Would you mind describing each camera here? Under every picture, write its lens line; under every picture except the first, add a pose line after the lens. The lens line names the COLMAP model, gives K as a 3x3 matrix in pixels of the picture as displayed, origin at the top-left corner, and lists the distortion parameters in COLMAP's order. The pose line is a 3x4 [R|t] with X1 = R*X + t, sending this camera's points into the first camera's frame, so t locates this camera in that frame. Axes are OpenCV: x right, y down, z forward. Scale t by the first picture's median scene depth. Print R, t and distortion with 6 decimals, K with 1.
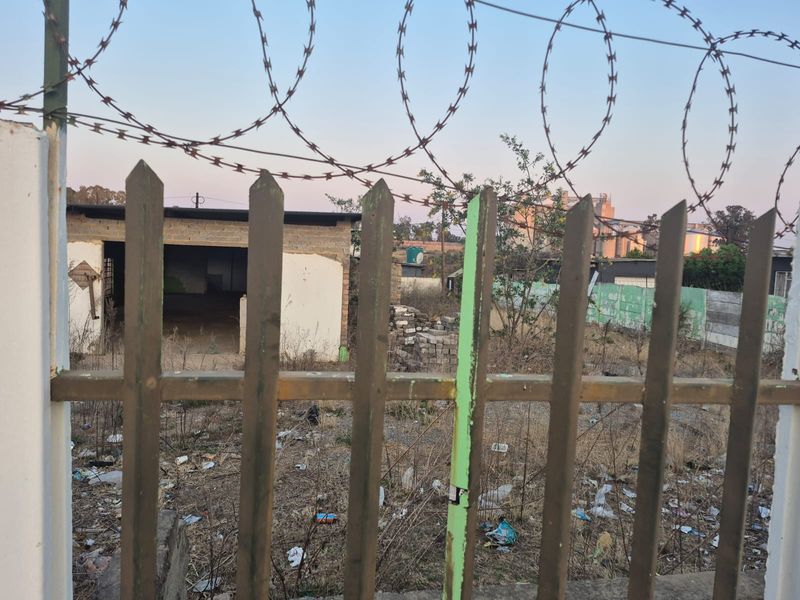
lens RADIAL K [[605.1, 0, 408.1], [0, 605.1, 295.9], [0, 0, 1]] dist [0.112521, -0.131348]
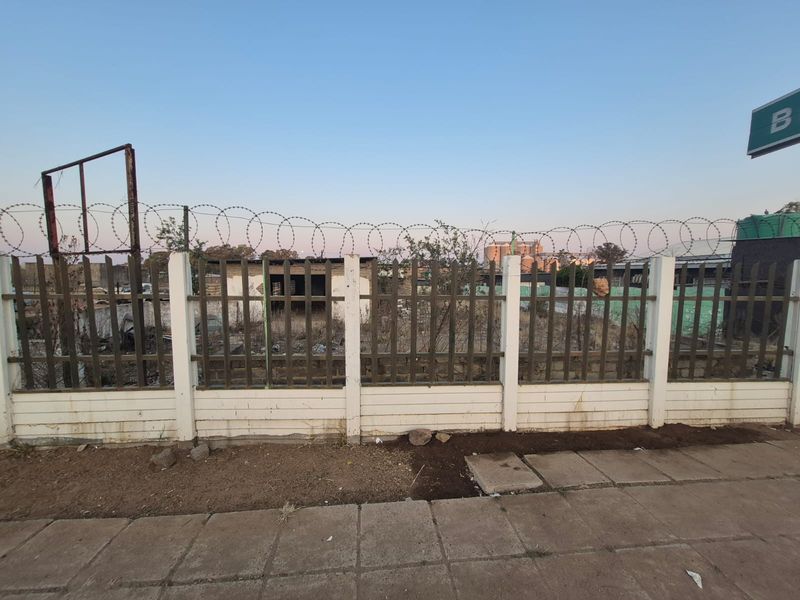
lens RADIAL K [[310.8, 0, 398.6], [0, 310.8, 293.1], [0, 0, 1]] dist [0.003808, -0.001587]
pose [[0.992539, -0.032464, -0.117525, 0.145042], [0.030914, 0.999410, -0.014990, 0.017916], [0.117942, 0.011245, 0.992957, -0.137671]]
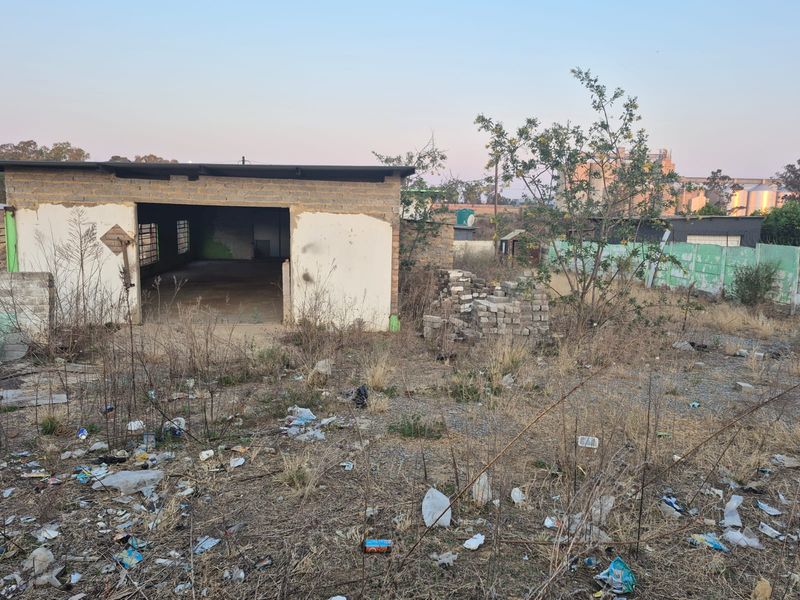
lens RADIAL K [[605.1, 0, 410.3], [0, 605.1, 302.1], [0, 0, 1]] dist [0.112521, -0.131348]
pose [[0.997026, -0.006217, -0.076817, -0.012808], [0.011438, 0.997639, 0.067717, 0.002436], [0.076214, -0.068394, 0.994743, 0.102701]]
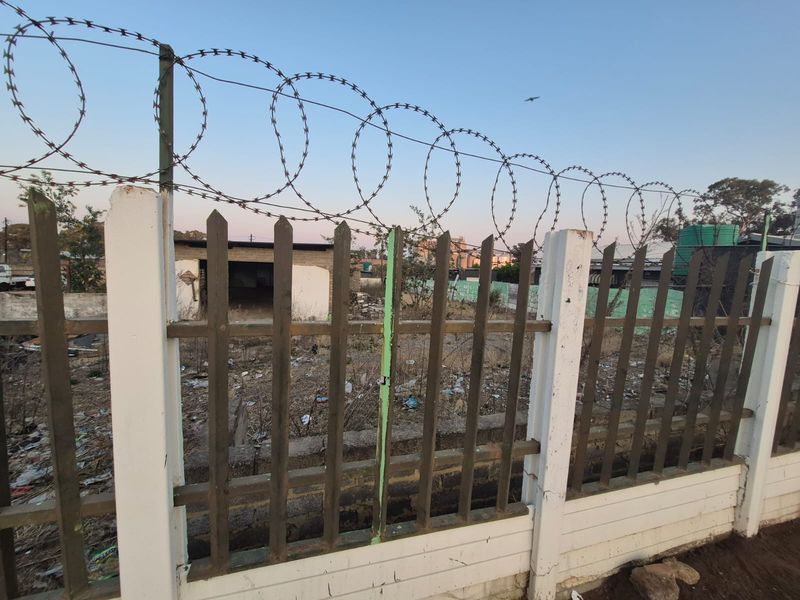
lens RADIAL K [[310.8, 0, 397.9], [0, 310.8, 293.5], [0, 0, 1]] dist [0.003808, -0.001587]
pose [[0.994180, -0.010928, 0.107176, 0.001666], [0.008928, 0.999777, 0.019118, 0.002070], [-0.107361, -0.018050, 0.994056, -0.000955]]
